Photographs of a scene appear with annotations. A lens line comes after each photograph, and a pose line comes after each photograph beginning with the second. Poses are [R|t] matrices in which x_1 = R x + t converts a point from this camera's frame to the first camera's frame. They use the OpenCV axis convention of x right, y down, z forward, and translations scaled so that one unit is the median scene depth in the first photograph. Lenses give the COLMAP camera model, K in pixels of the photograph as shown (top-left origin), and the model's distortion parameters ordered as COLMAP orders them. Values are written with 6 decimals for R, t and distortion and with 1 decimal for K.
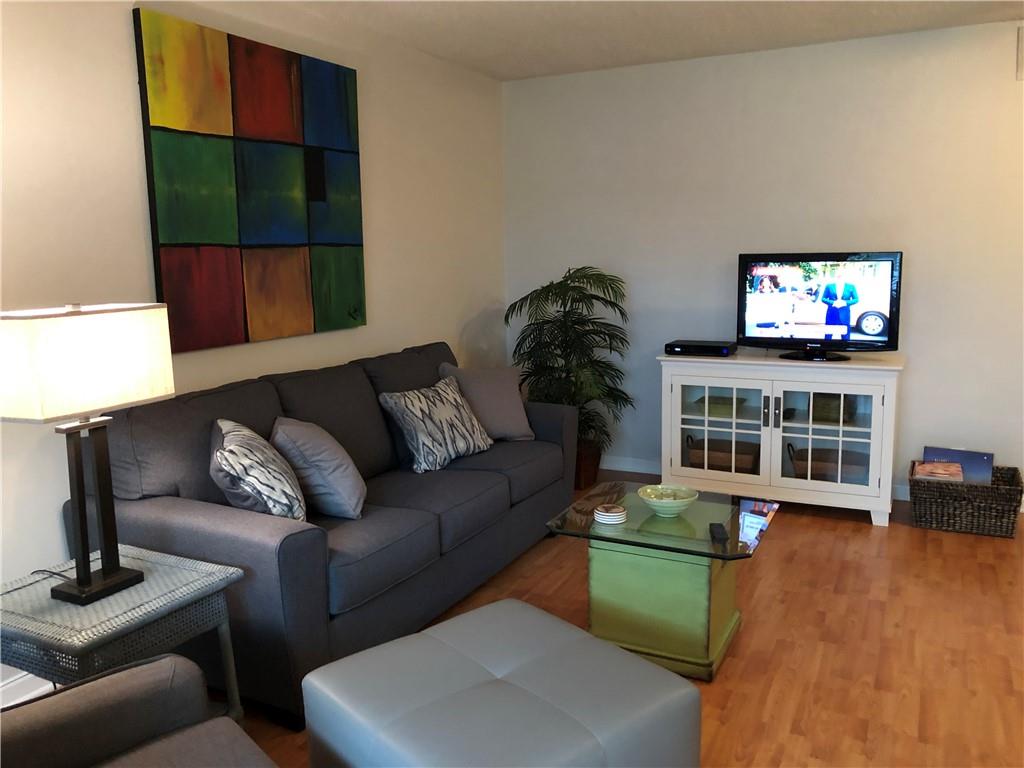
lens RADIAL K [[834.7, 0, 512.0], [0, 834.7, 384.0], [0, 0, 1]] dist [-0.000074, -0.001633]
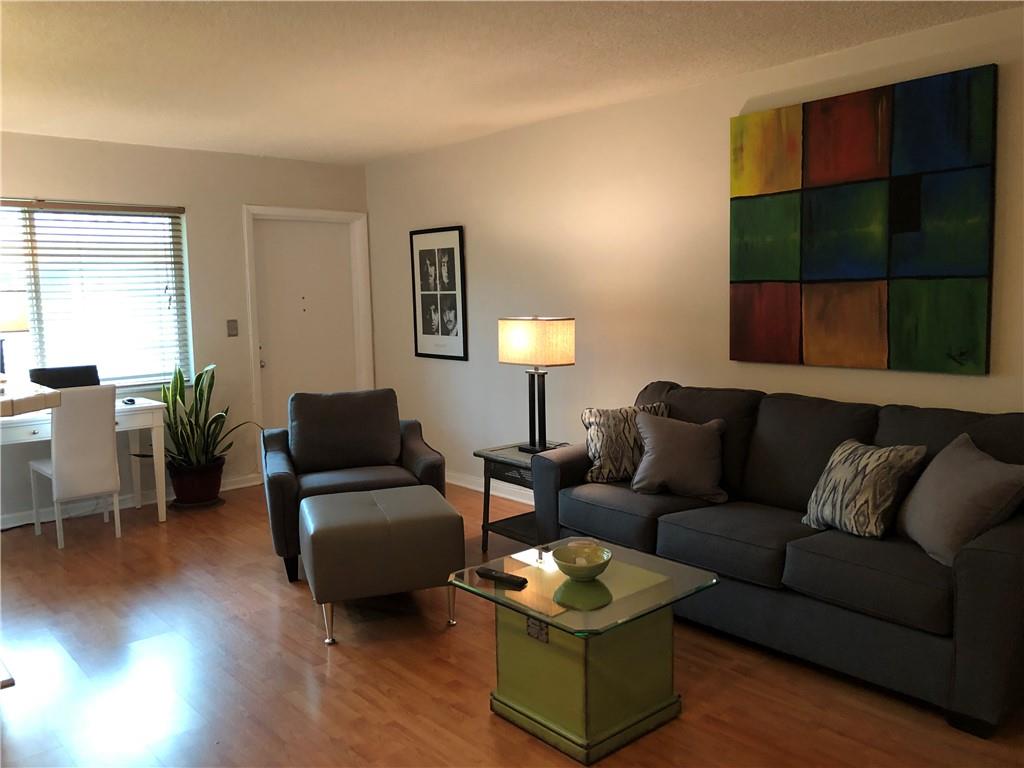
lens RADIAL K [[834.7, 0, 512.0], [0, 834.7, 384.0], [0, 0, 1]] dist [-0.000074, -0.001633]
pose [[-0.379659, 0.136662, -0.914977, 0.886773], [-0.114190, 0.974543, 0.192941, -0.197342], [0.918052, 0.177733, -0.354388, 1.031115]]
